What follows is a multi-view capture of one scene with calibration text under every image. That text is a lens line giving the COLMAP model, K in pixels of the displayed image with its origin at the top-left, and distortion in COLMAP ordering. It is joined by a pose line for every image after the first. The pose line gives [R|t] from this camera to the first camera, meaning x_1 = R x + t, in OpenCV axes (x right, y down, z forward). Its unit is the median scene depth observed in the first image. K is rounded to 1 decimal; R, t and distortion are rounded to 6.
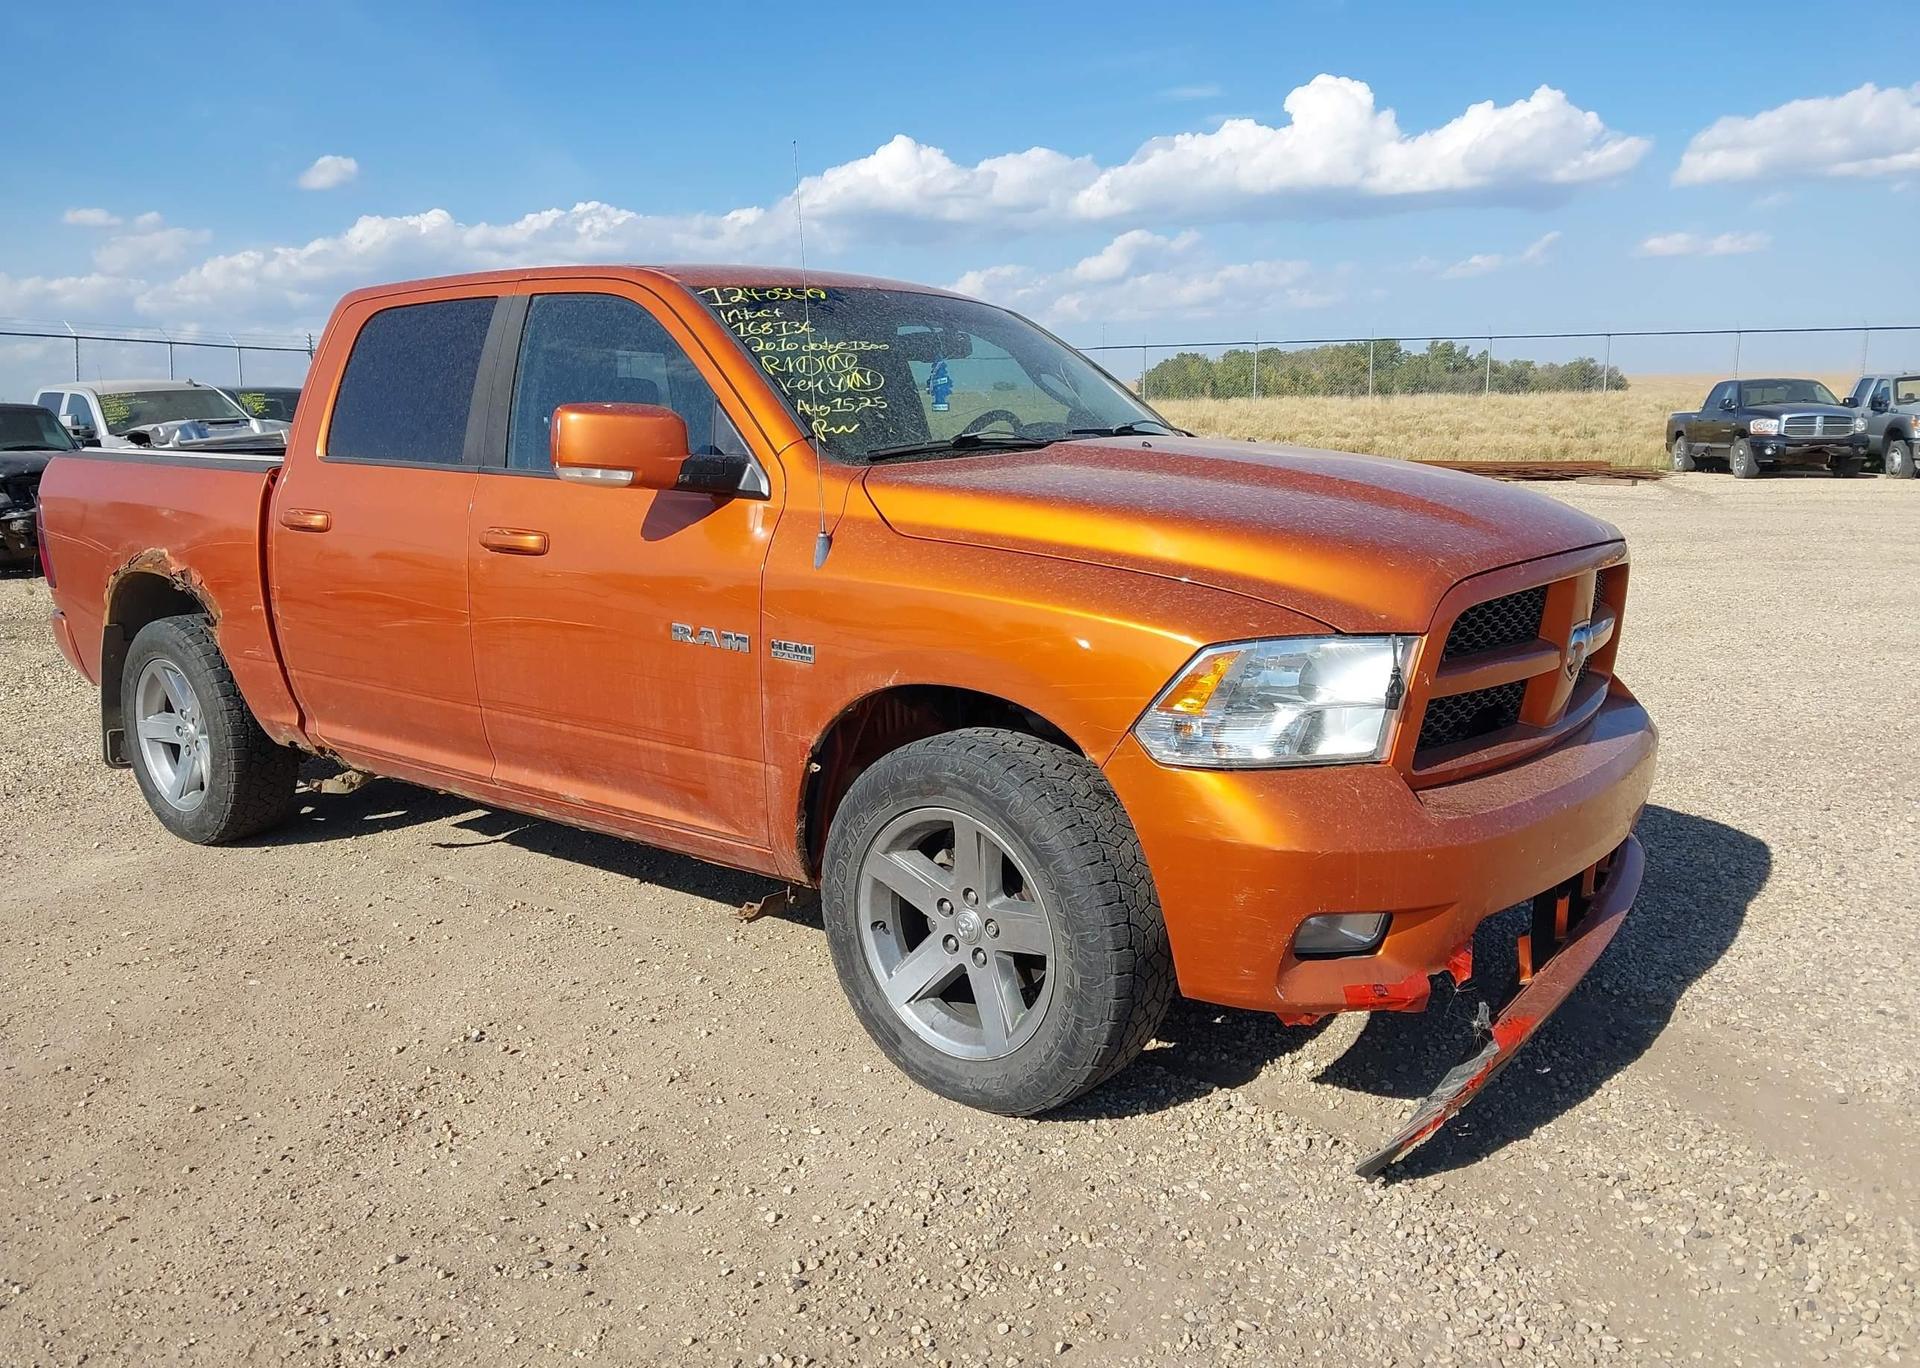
lens RADIAL K [[1622.4, 0, 960.0], [0, 1622.4, 684.0], [0, 0, 1]] dist [0.017276, -0.009371]
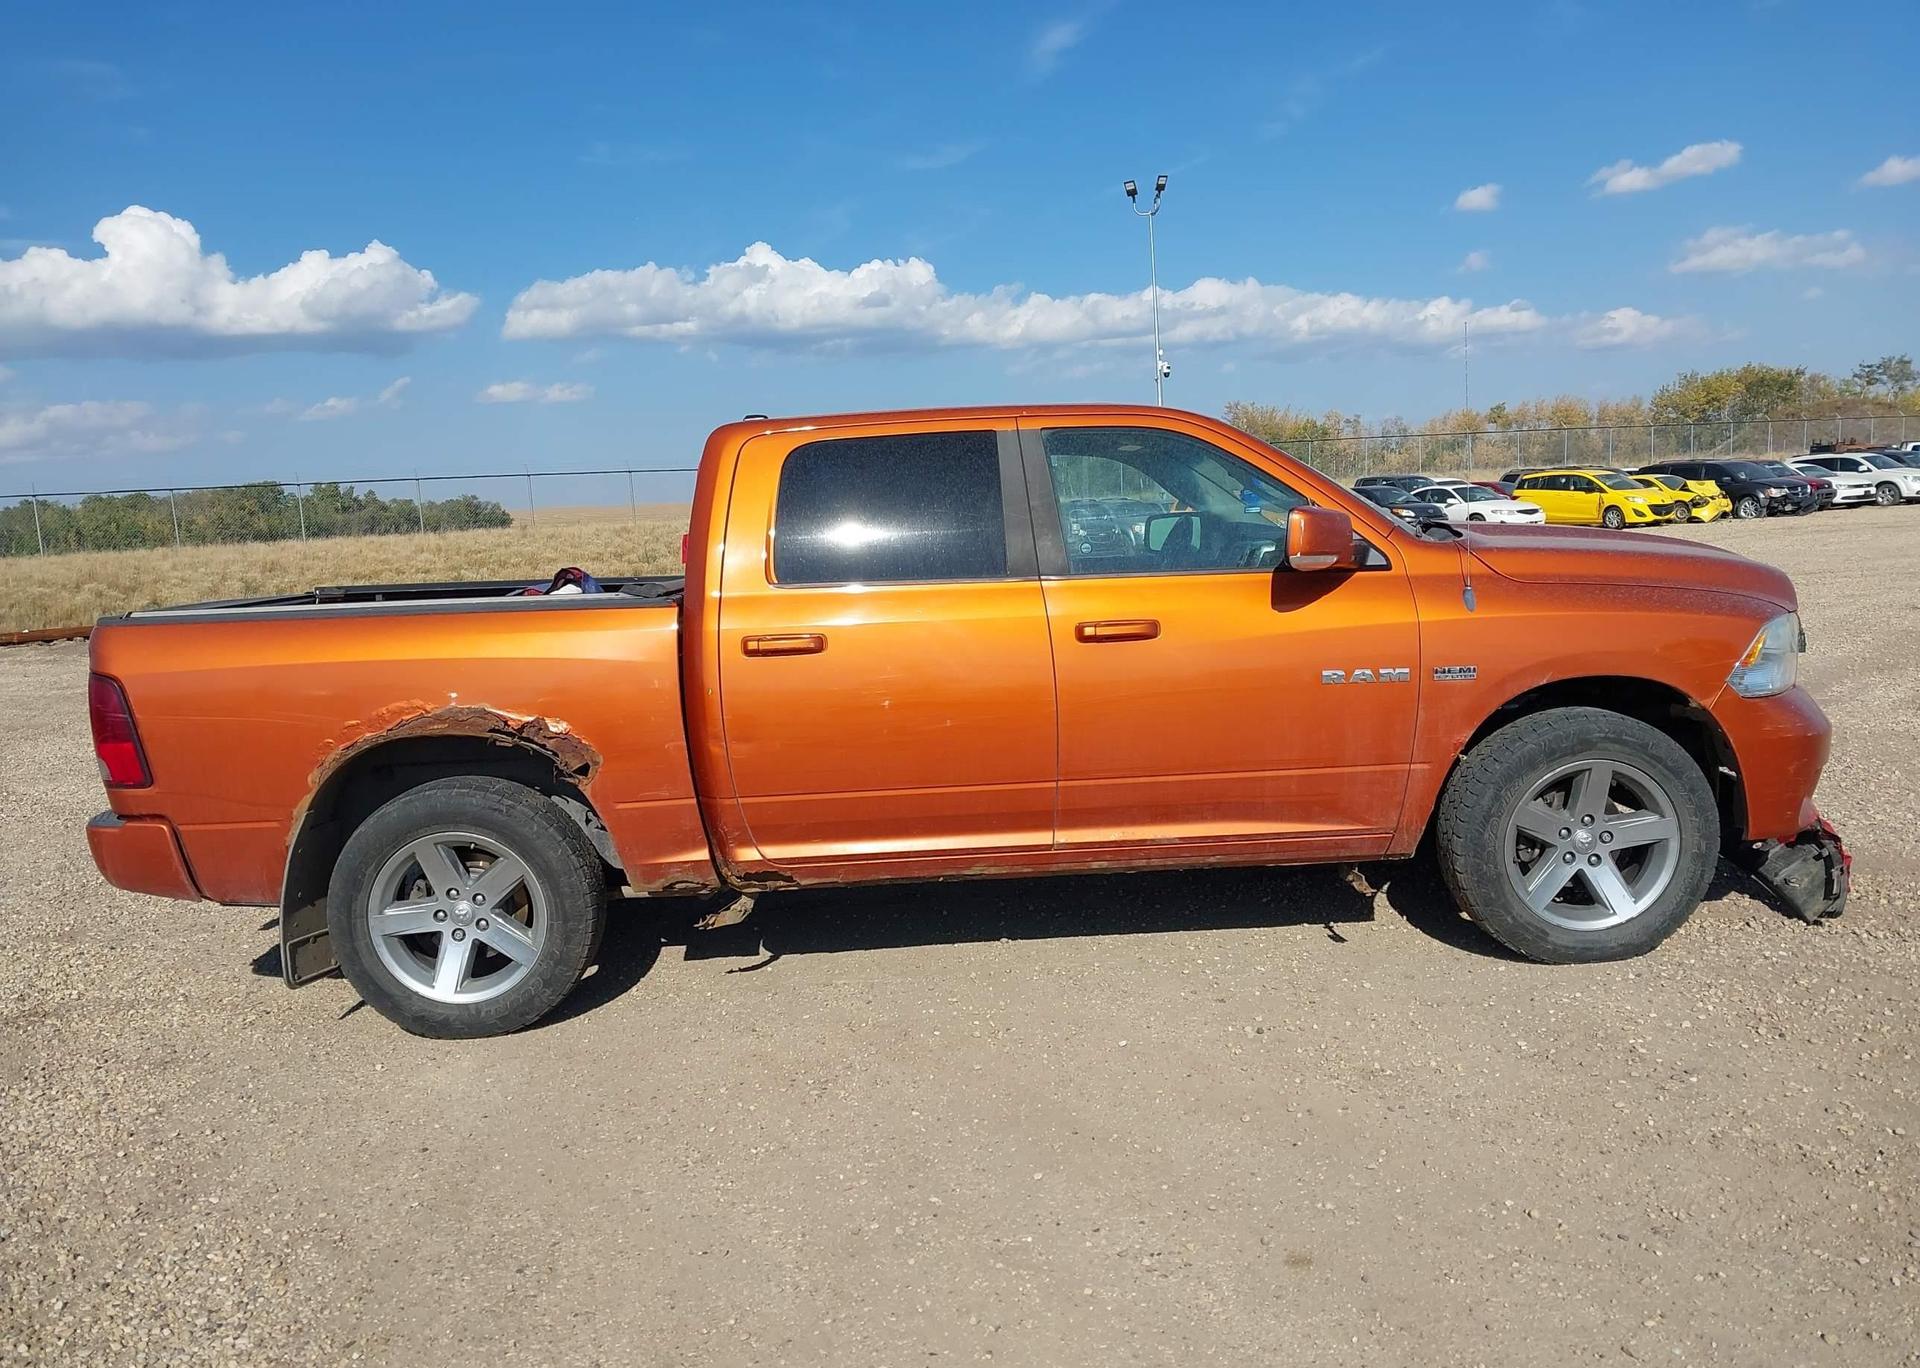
lens RADIAL K [[1622.4, 0, 960.0], [0, 1622.4, 684.0], [0, 0, 1]] dist [0.017276, -0.009371]
pose [[0.736952, -0.103432, 0.667984, -0.195748], [0.159820, 0.986866, -0.023513, -0.006748], [-0.656779, 0.124085, 0.743804, 0.036503]]
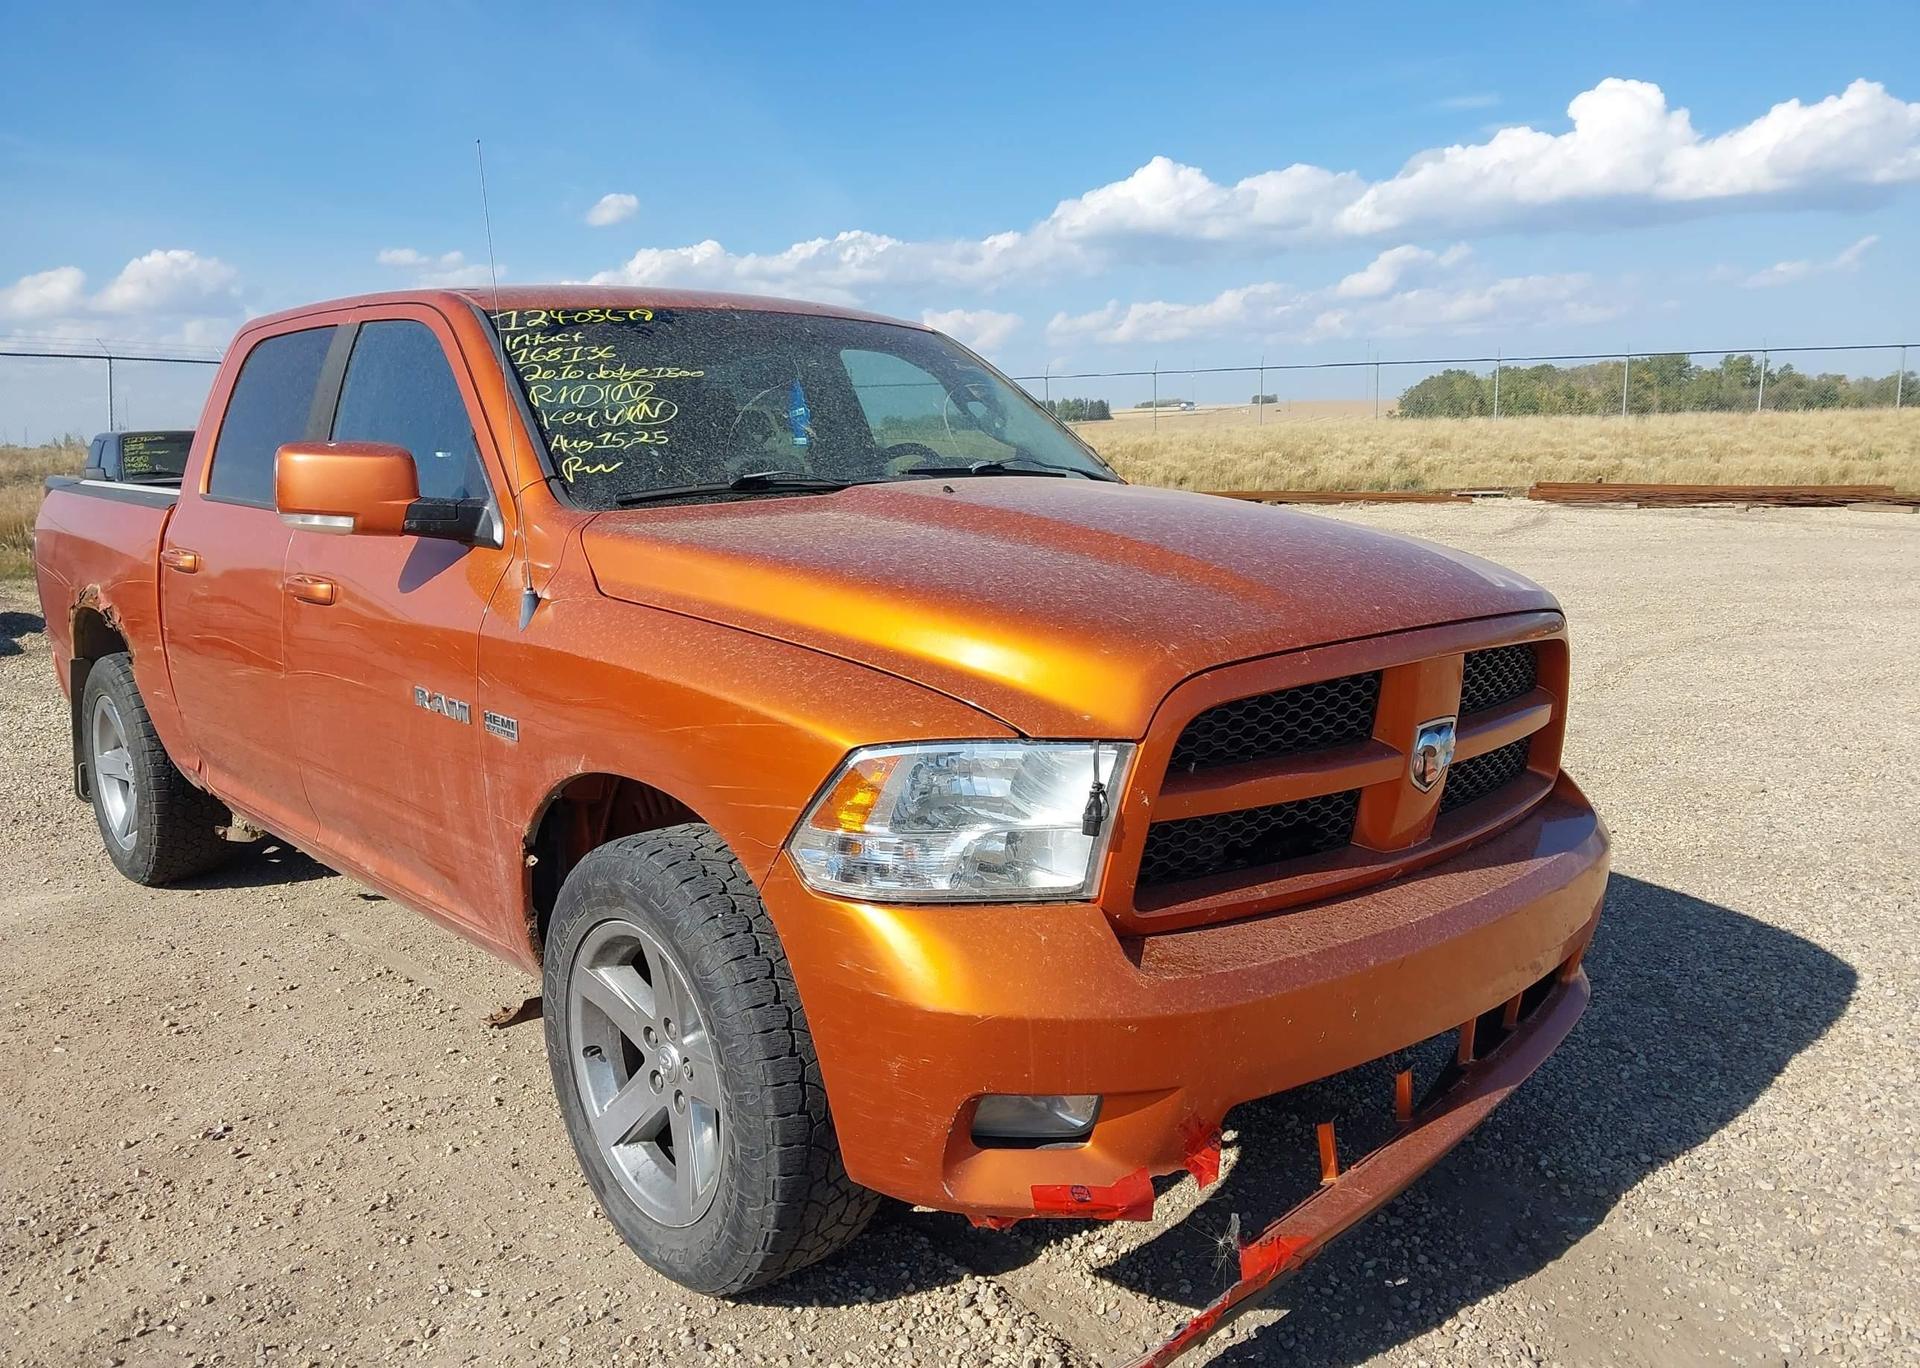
lens RADIAL K [[1598.3, 0, 960.0], [0, 1598.3, 684.0], [0, 0, 1]] dist [0.012315, -0.003882]
pose [[0.984646, 0.023660, -0.172950, 0.041481], [-0.025335, 0.999651, -0.007484, -0.006184], [0.172712, 0.011751, 0.984902, 0.029237]]
